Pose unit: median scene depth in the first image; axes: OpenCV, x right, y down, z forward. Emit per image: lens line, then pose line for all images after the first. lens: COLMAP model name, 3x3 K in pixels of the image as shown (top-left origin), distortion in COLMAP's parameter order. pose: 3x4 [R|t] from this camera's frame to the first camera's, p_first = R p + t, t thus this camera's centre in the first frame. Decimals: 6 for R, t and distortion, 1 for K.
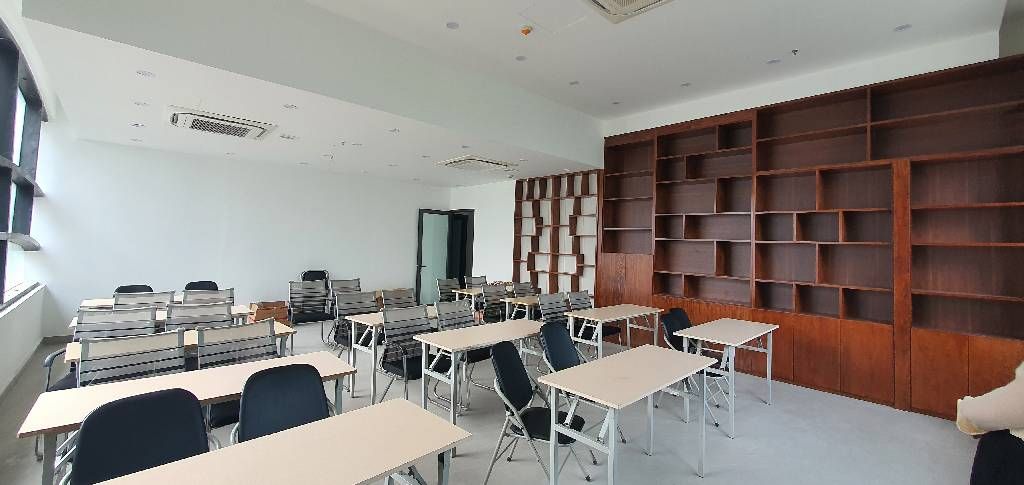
lens RADIAL K [[409.6, 0, 520.9], [0, 409.6, 228.0], [0, 0, 1]] dist [-0.000611, -0.000169]
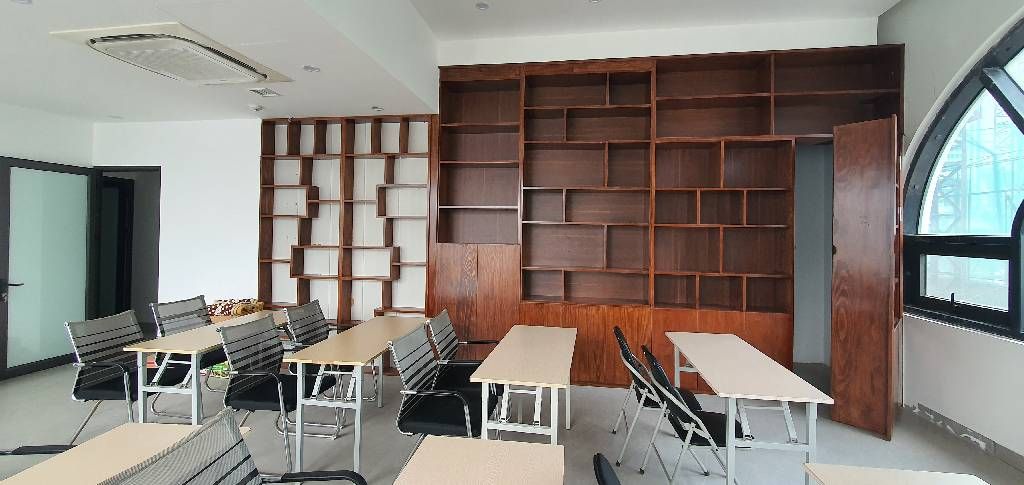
lens RADIAL K [[409.6, 0, 520.9], [0, 409.6, 228.0], [0, 0, 1]] dist [-0.000611, -0.000169]
pose [[0.790366, -0.015153, 0.612447, -0.088337], [-0.012908, 0.999060, 0.041376, 0.006318], [-0.612499, -0.040608, 0.789428, 0.372345]]
